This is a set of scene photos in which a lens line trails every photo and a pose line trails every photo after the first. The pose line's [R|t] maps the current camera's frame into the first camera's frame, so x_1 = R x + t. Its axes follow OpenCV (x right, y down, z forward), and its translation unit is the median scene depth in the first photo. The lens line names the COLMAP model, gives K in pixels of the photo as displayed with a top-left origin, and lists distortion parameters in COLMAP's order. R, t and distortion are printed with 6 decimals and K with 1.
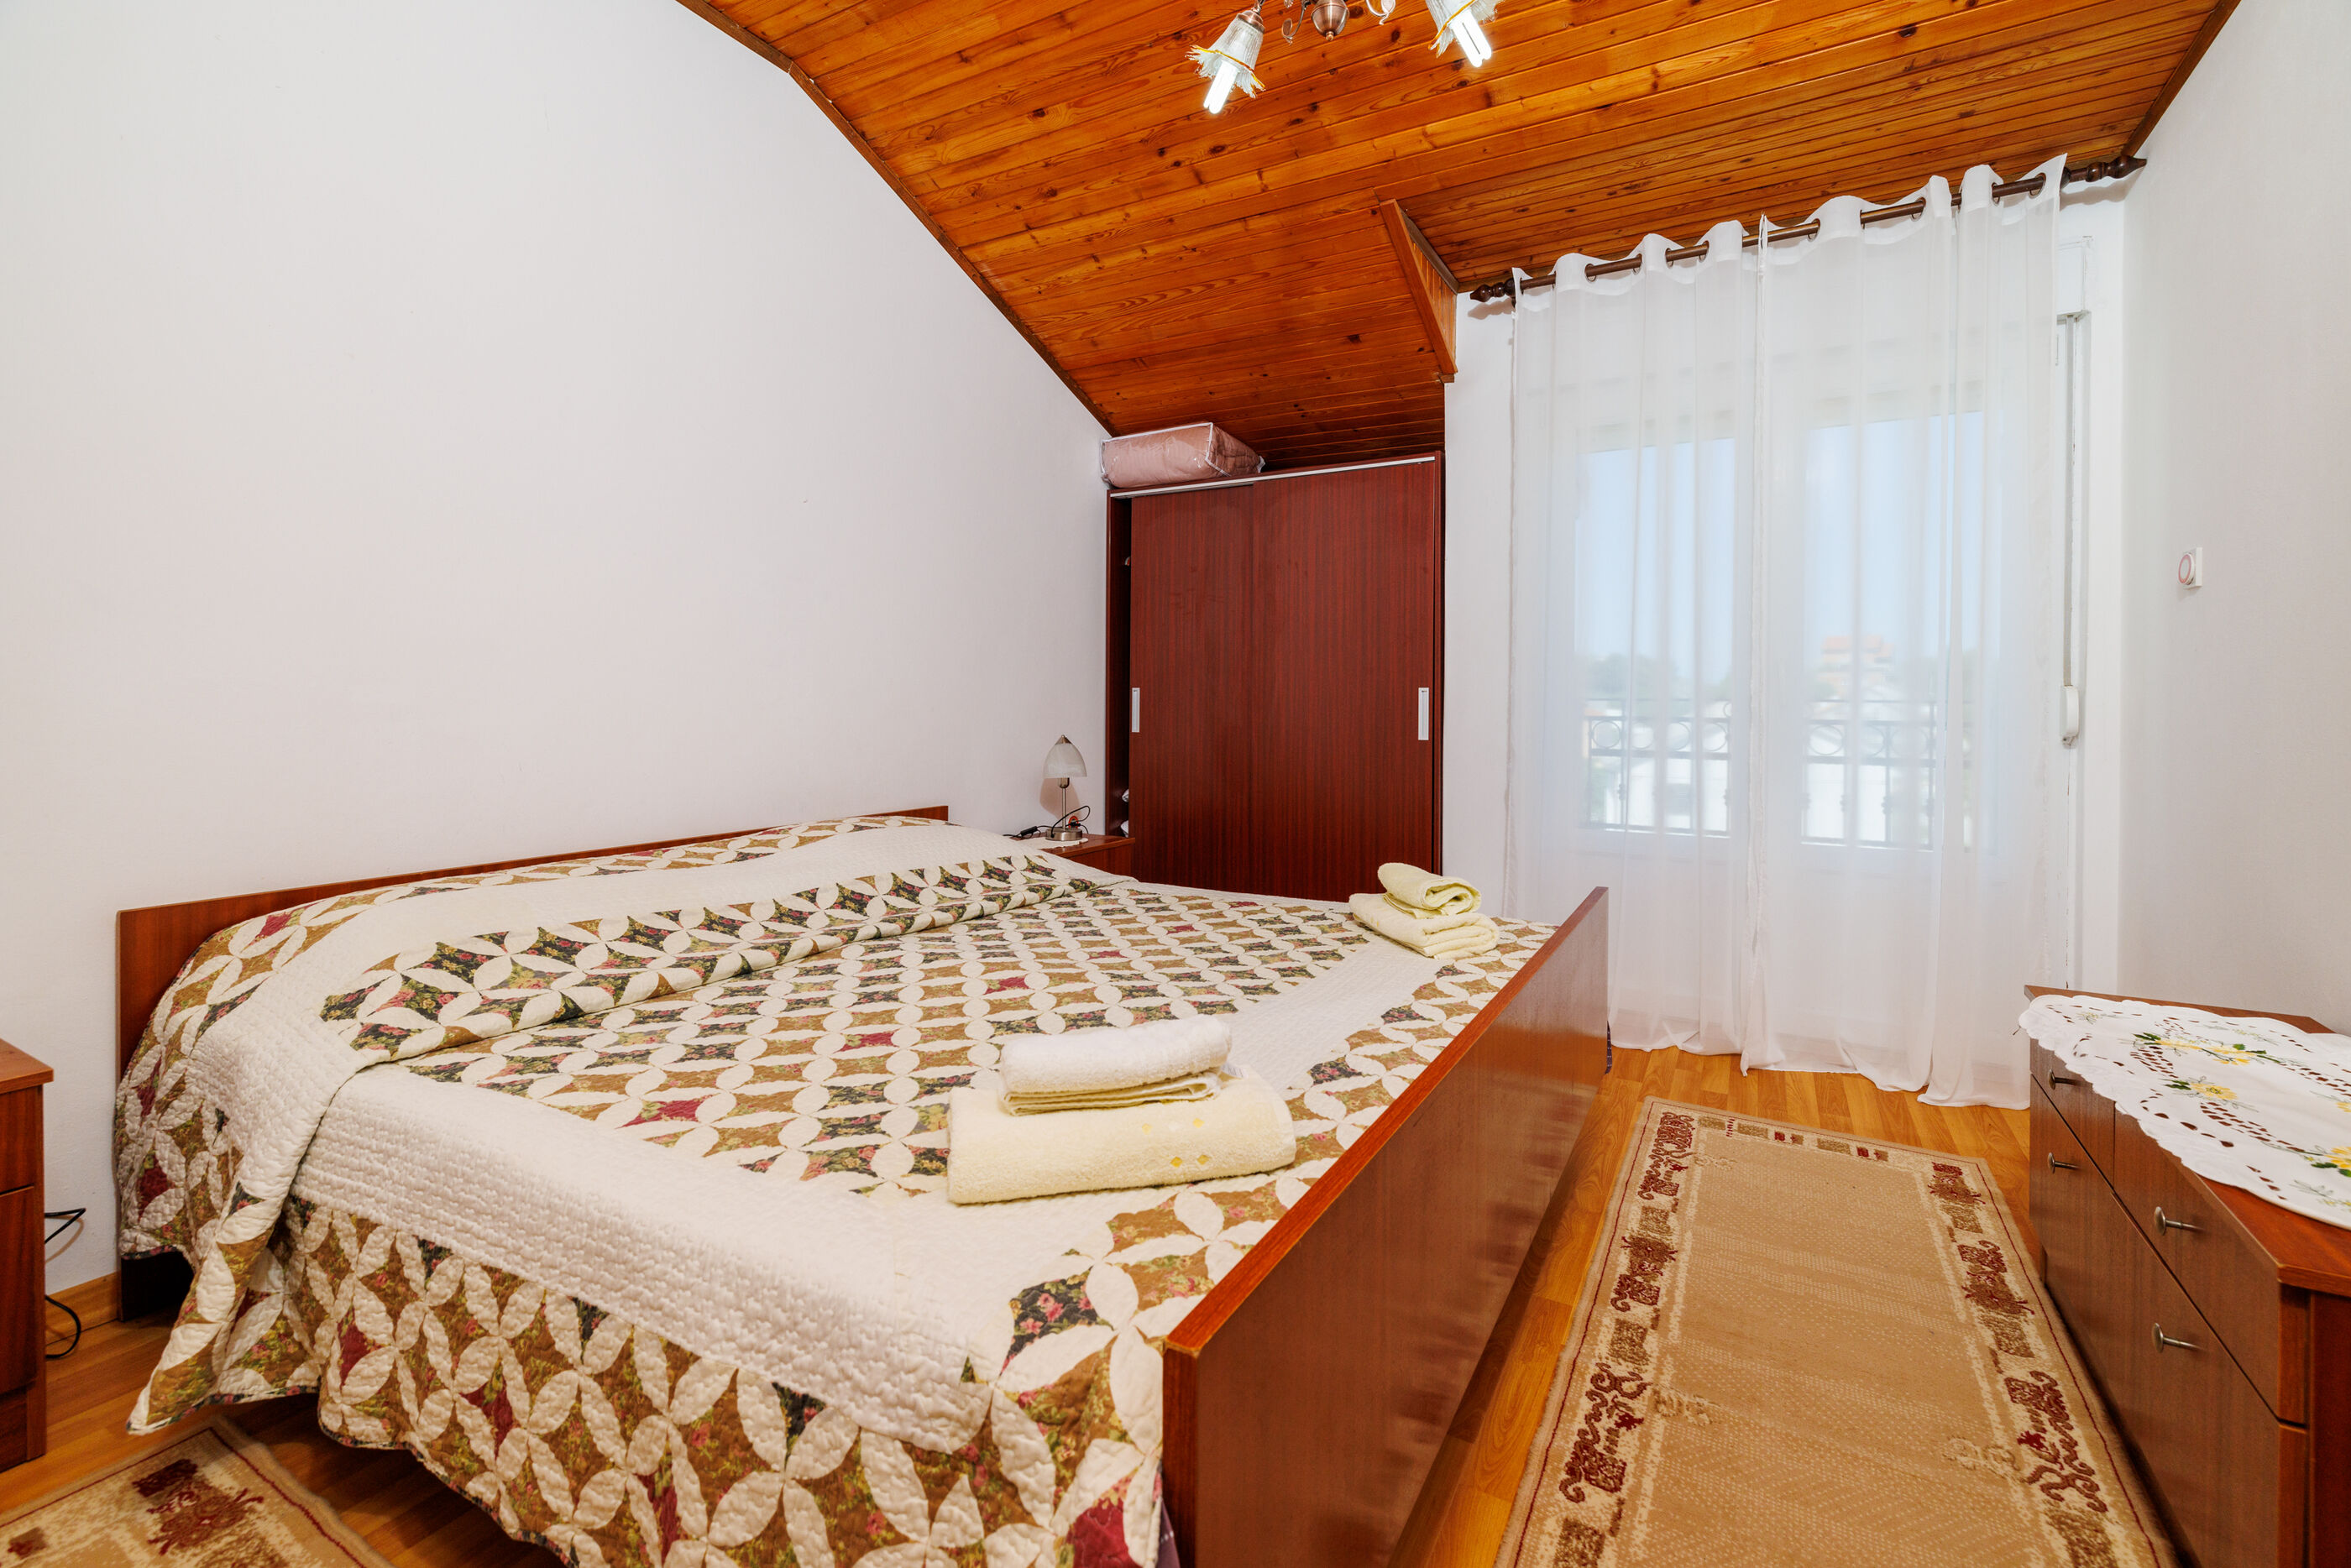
lens RADIAL K [[987.6, 0, 1175.8], [0, 987.6, 697.3], [0, 0, 1]] dist [-0.000224, 0.001439]
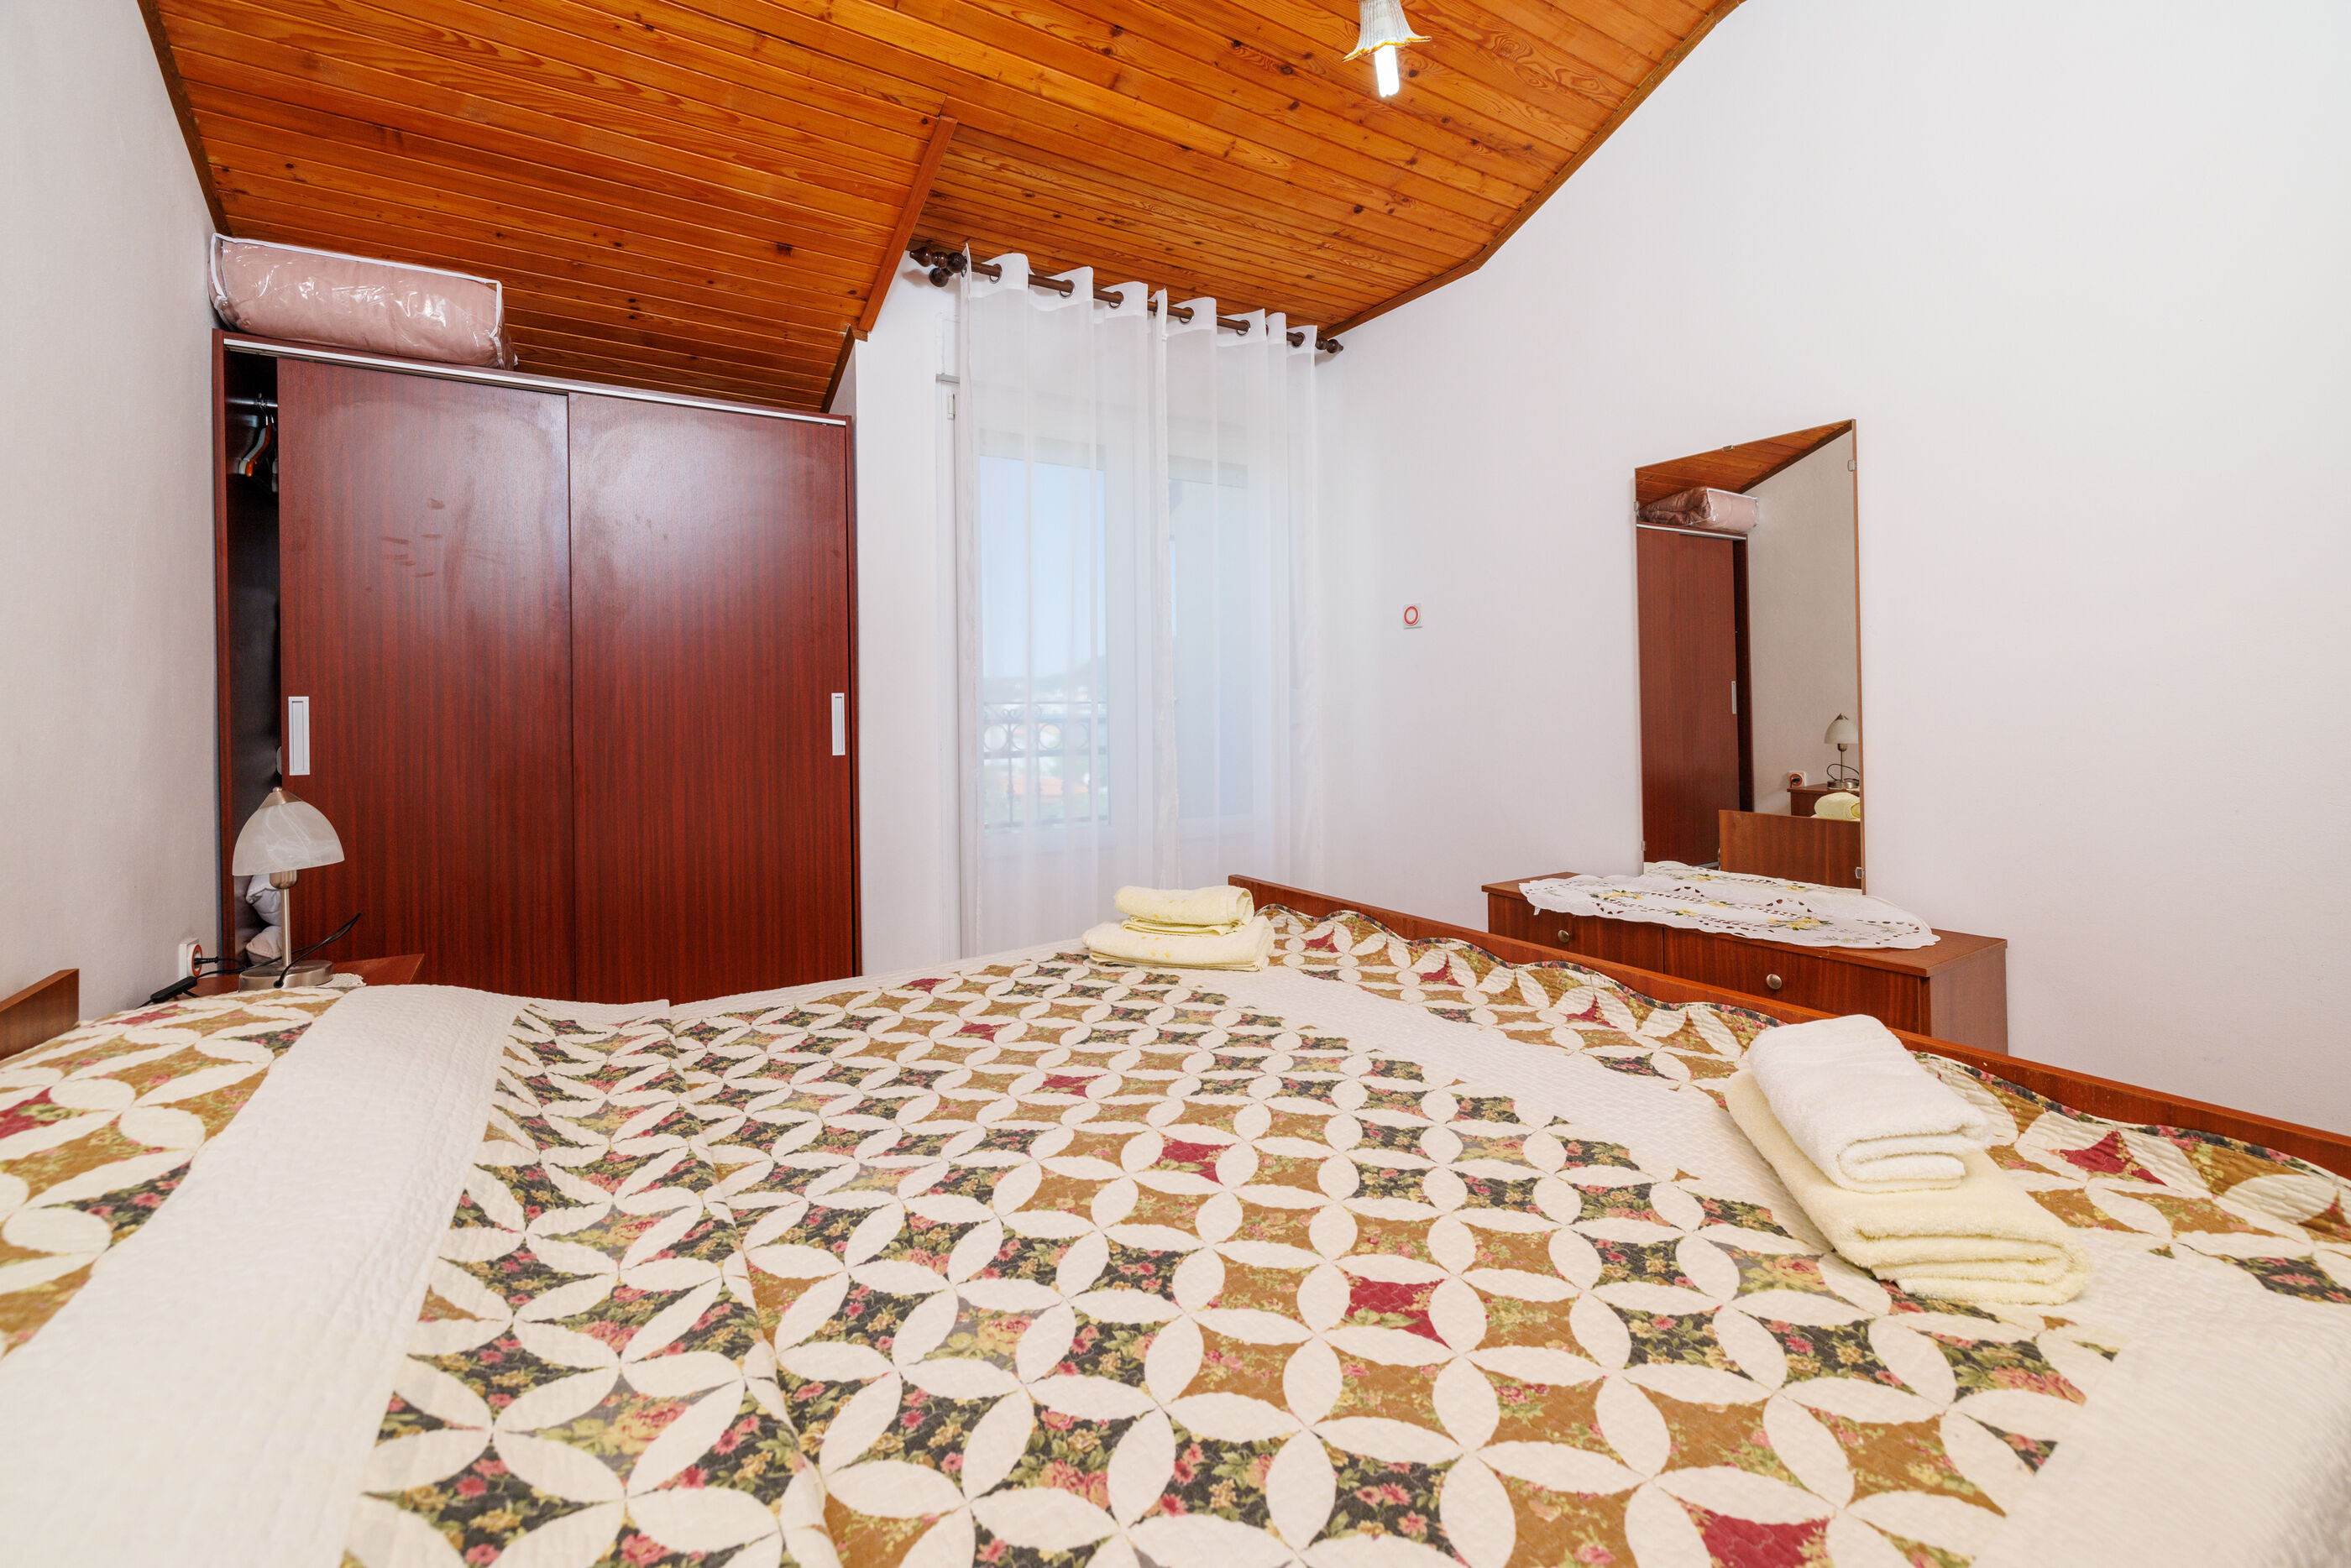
lens RADIAL K [[987.6, 0, 1213.9], [0, 987.6, 688.3], [0, 0, 1]] dist [-0.000224, 0.001439]
pose [[0.476415, -0.000638, 0.879220, -0.360335], [0.017790, 0.999802, -0.008914, 0.000124], [-0.879040, 0.019888, 0.476332, 0.343706]]
